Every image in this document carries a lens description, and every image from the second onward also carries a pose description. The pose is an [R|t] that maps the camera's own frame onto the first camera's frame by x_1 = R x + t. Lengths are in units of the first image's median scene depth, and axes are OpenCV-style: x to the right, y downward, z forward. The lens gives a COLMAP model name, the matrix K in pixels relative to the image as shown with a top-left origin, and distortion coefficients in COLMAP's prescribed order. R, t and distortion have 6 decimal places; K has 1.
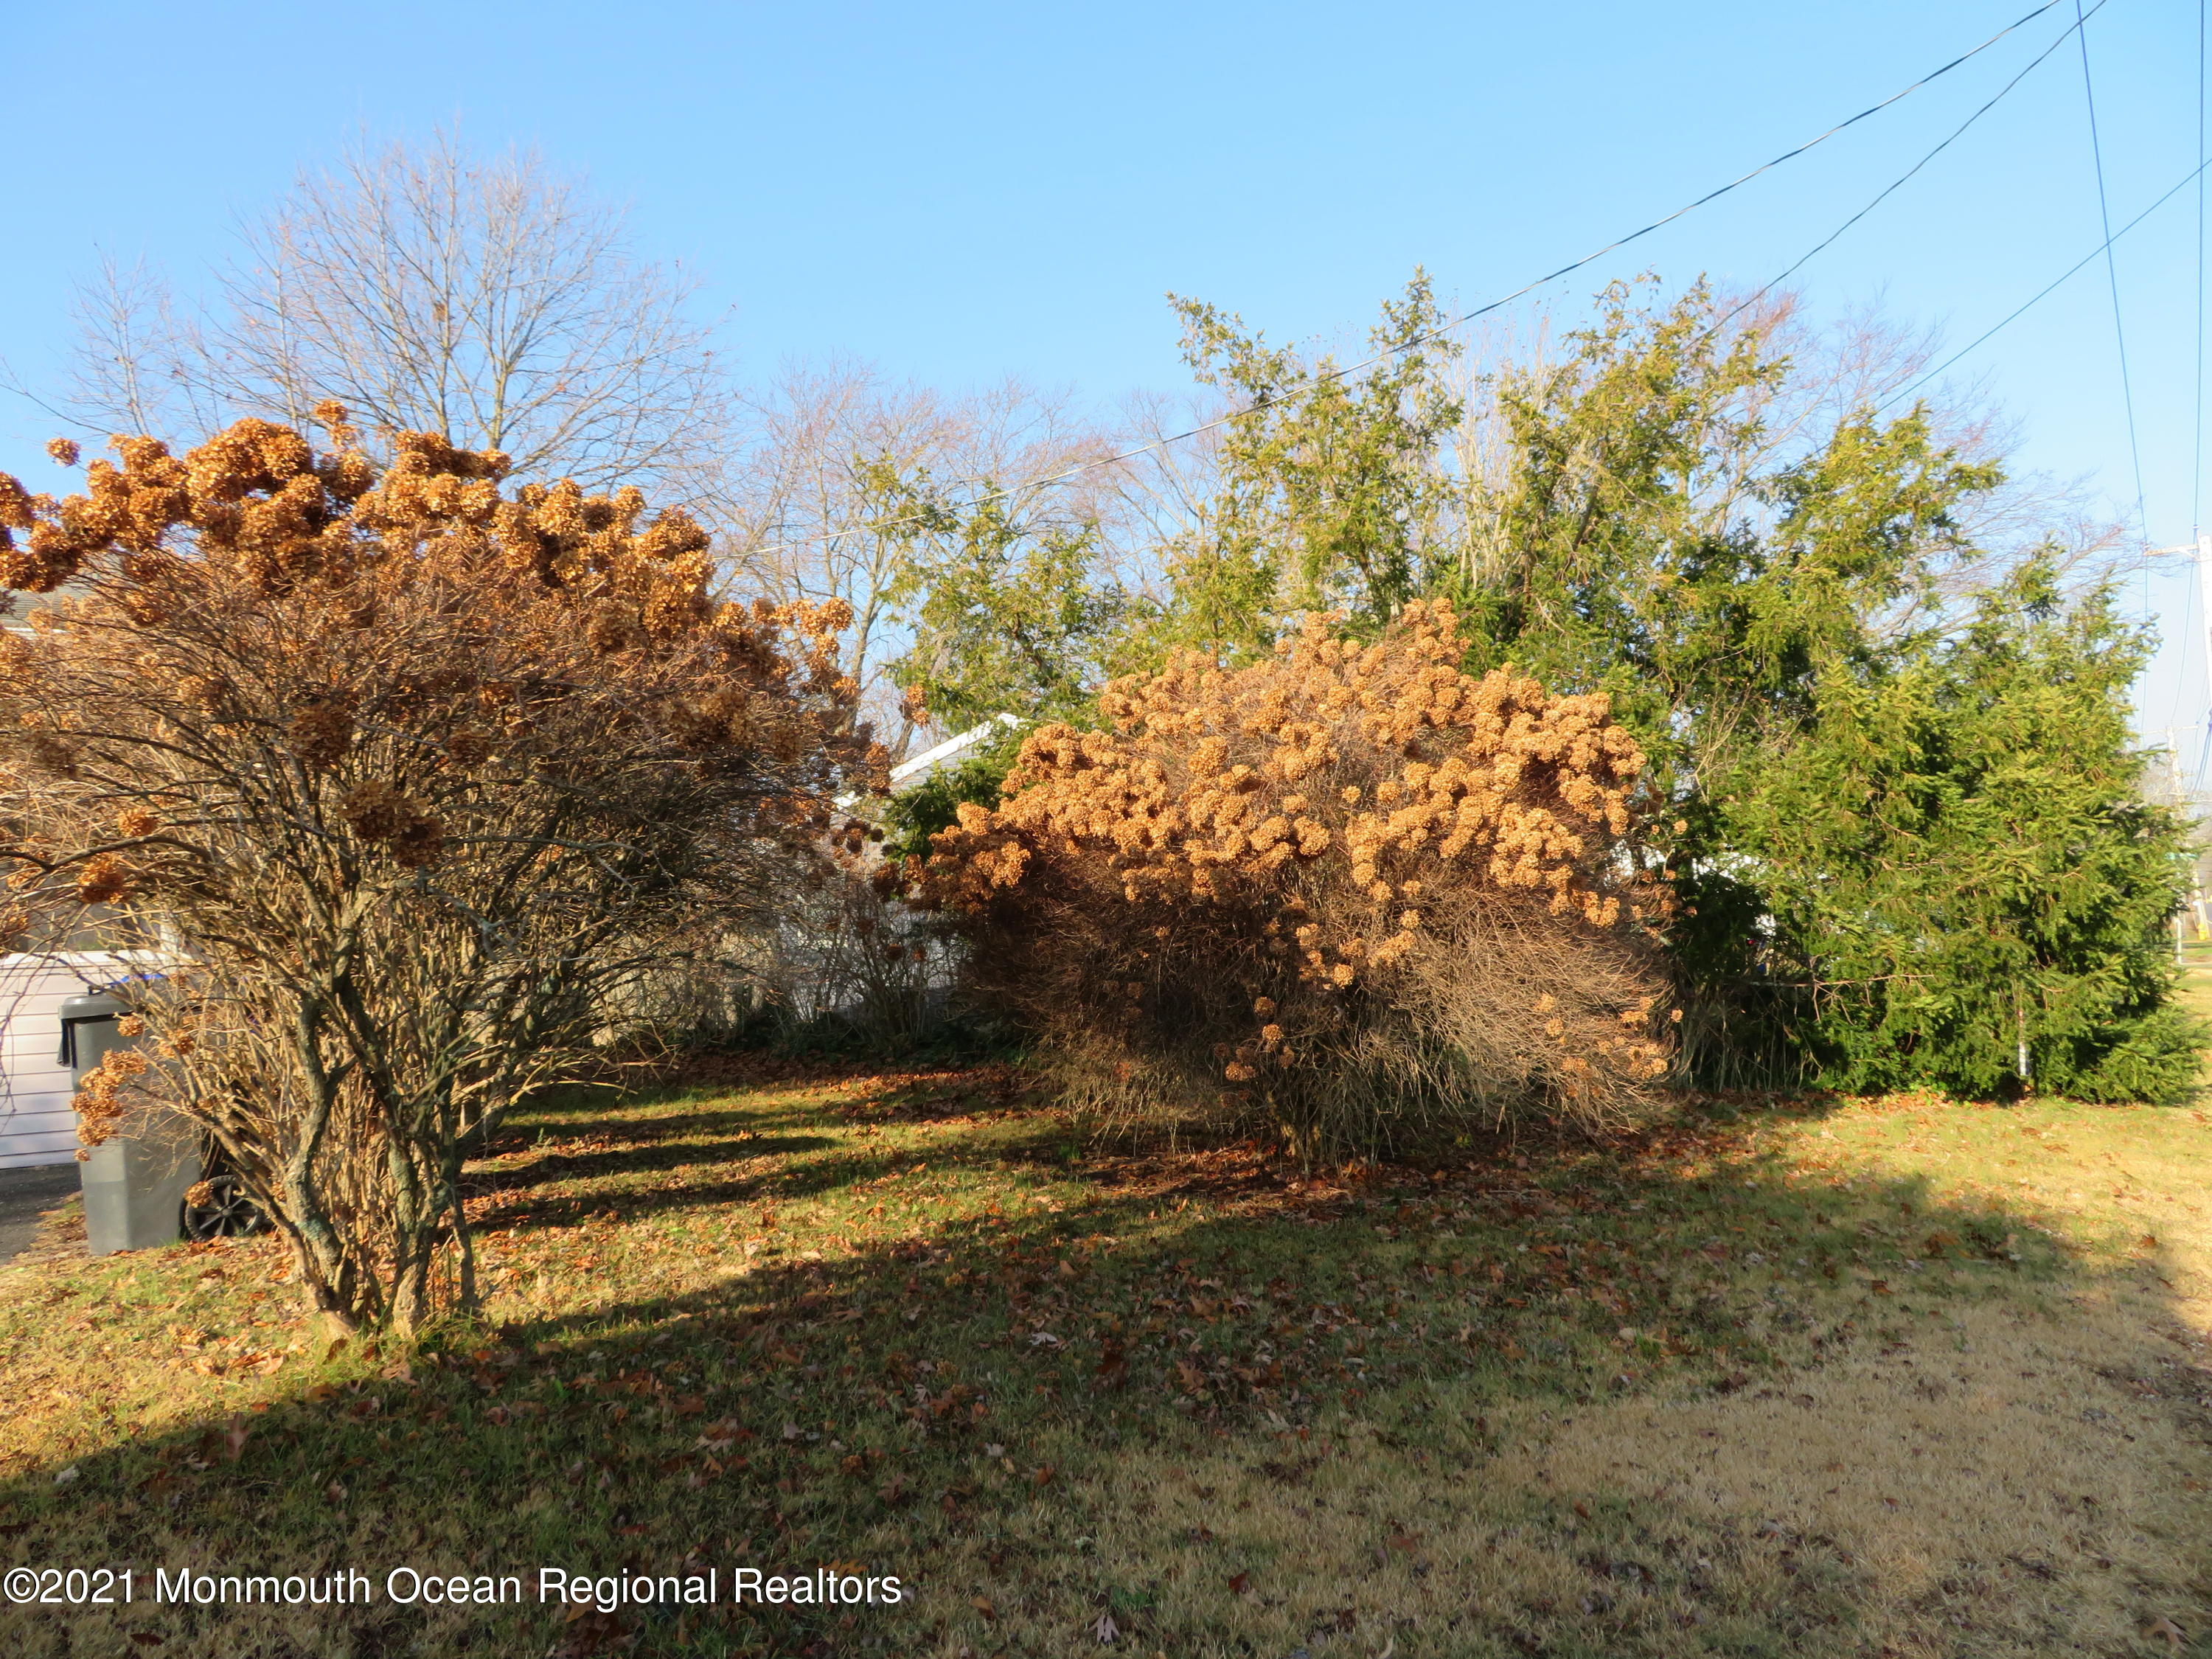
lens RADIAL K [[1574.9, 0, 1101.0], [0, 1574.9, 817.2], [0, 0, 1]] dist [-0.007743, -0.000620]
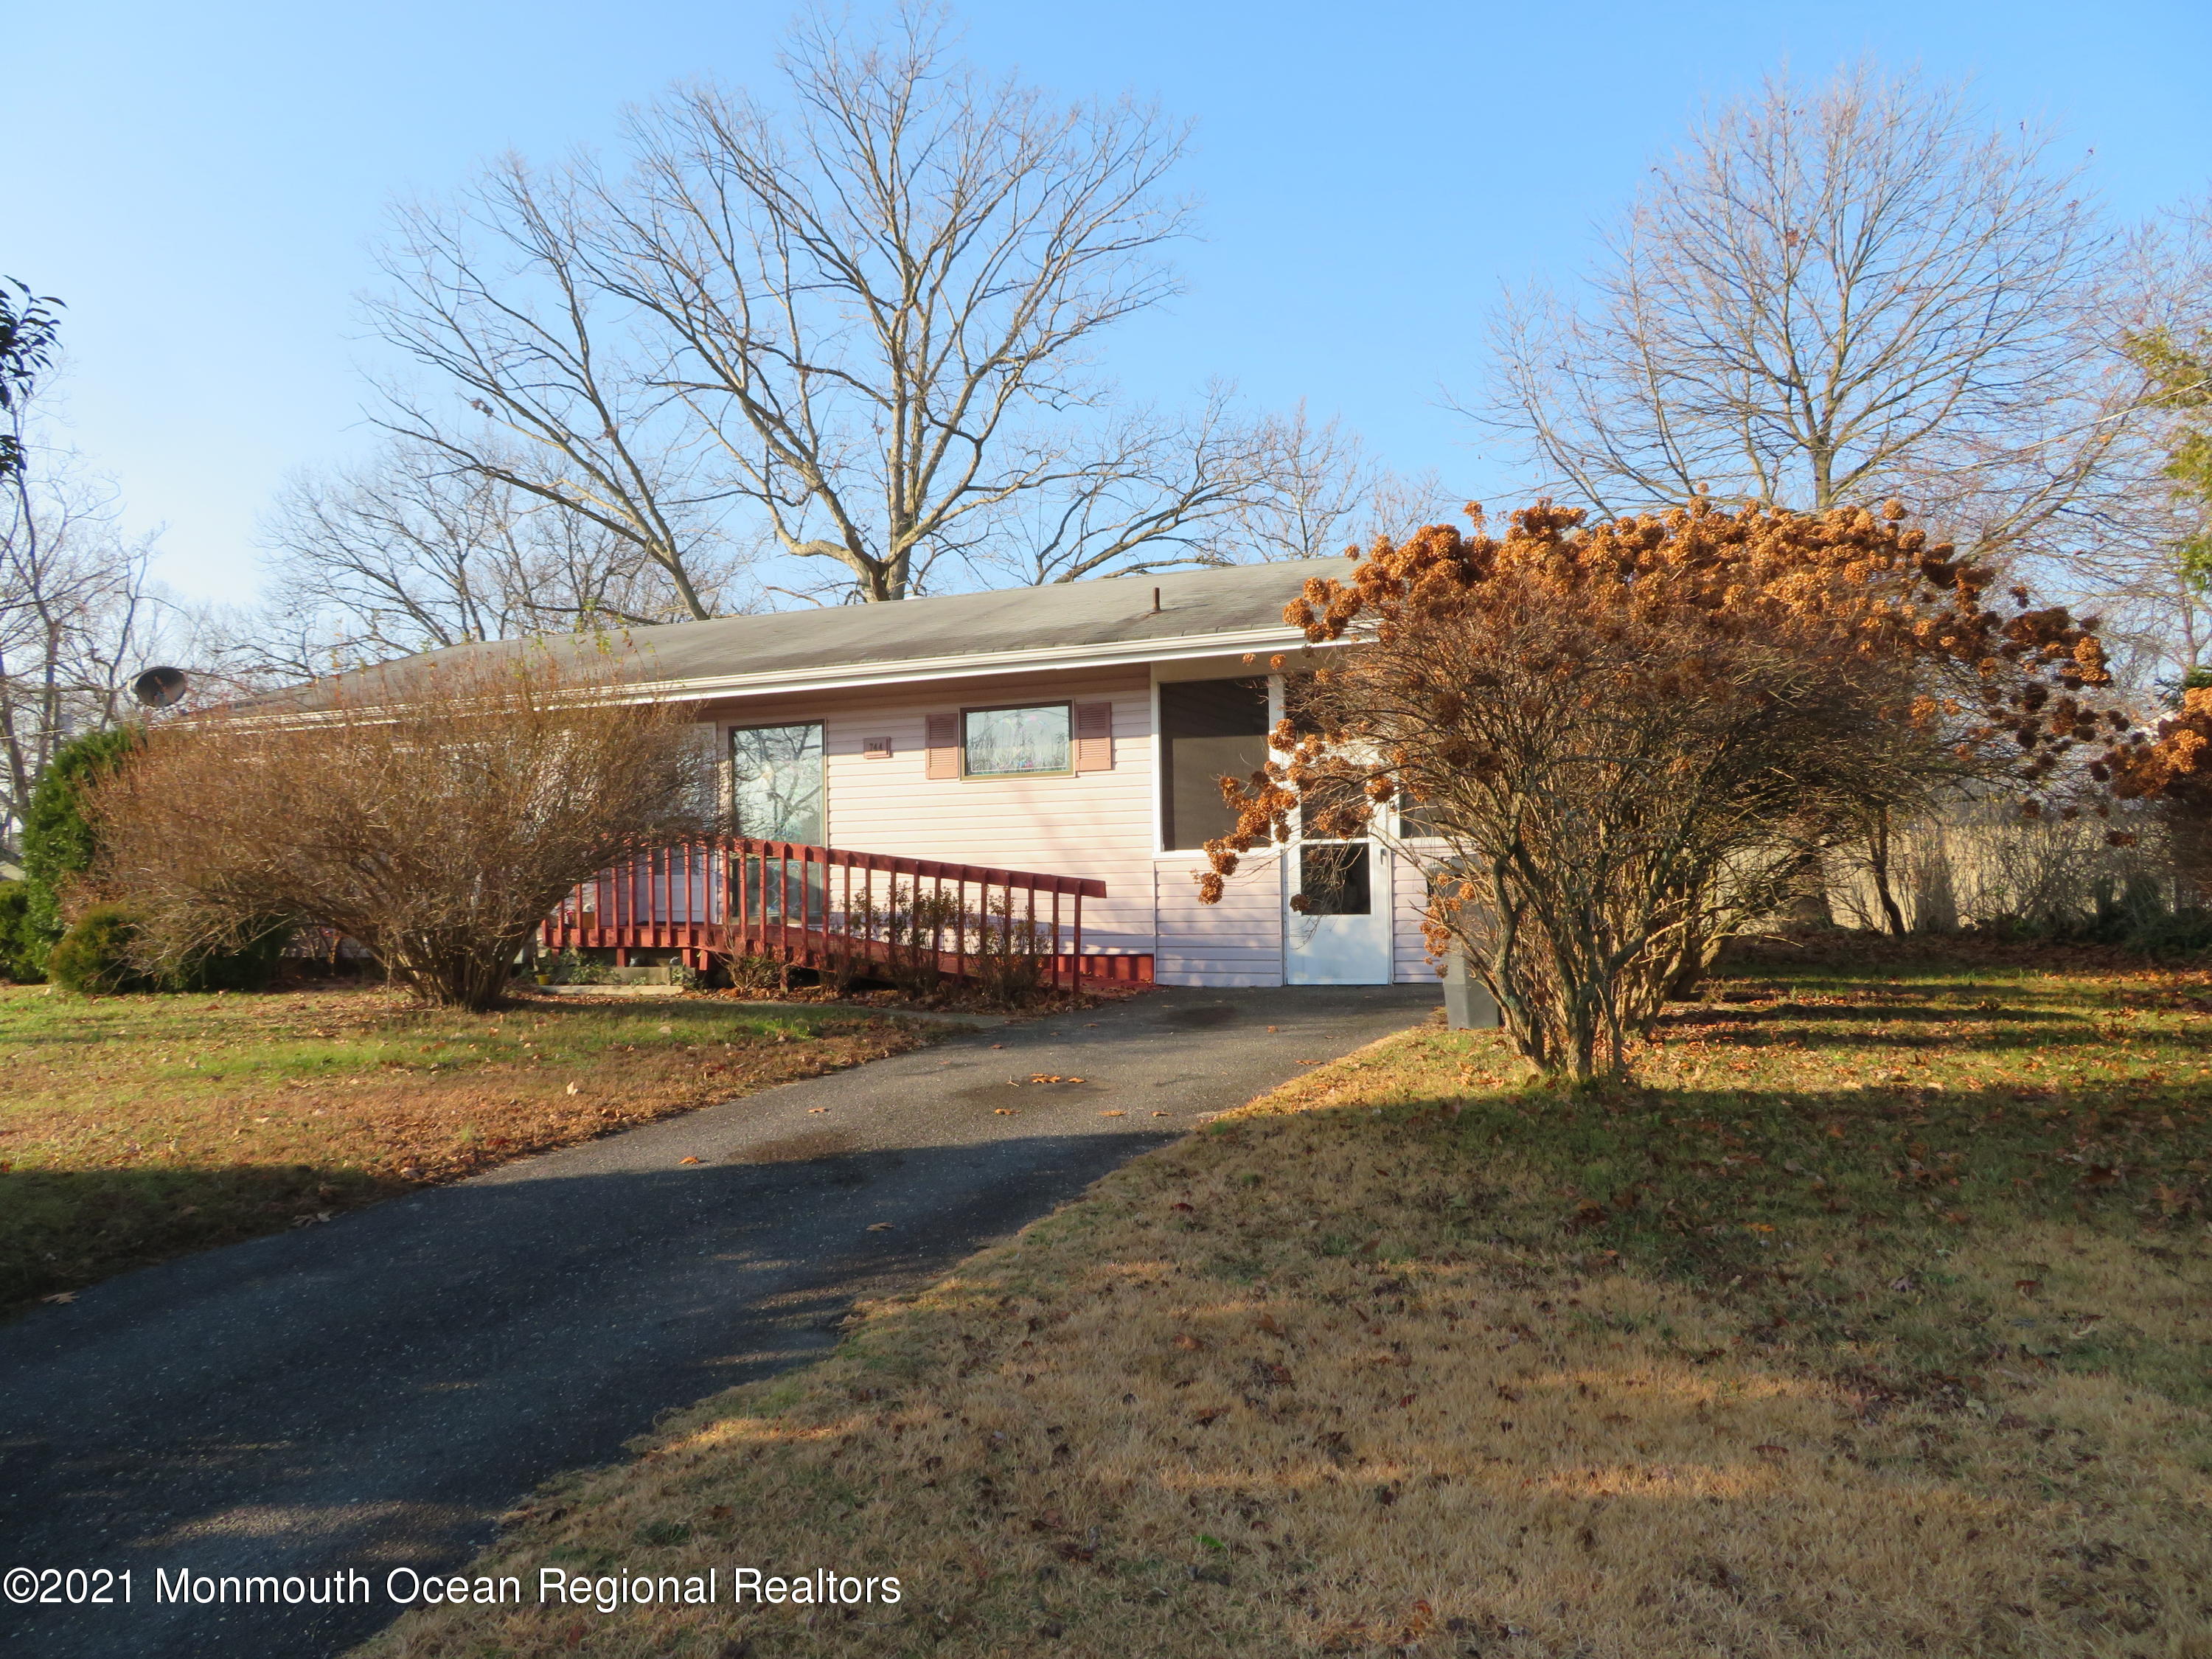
lens RADIAL K [[1574.9, 0, 1101.0], [0, 1574.9, 817.2], [0, 0, 1]] dist [-0.007743, -0.000620]
pose [[0.646135, -0.006323, -0.763197, 0.441009], [0.058605, 0.997424, 0.041353, -0.018613], [0.760970, -0.071447, 0.644841, -0.336665]]
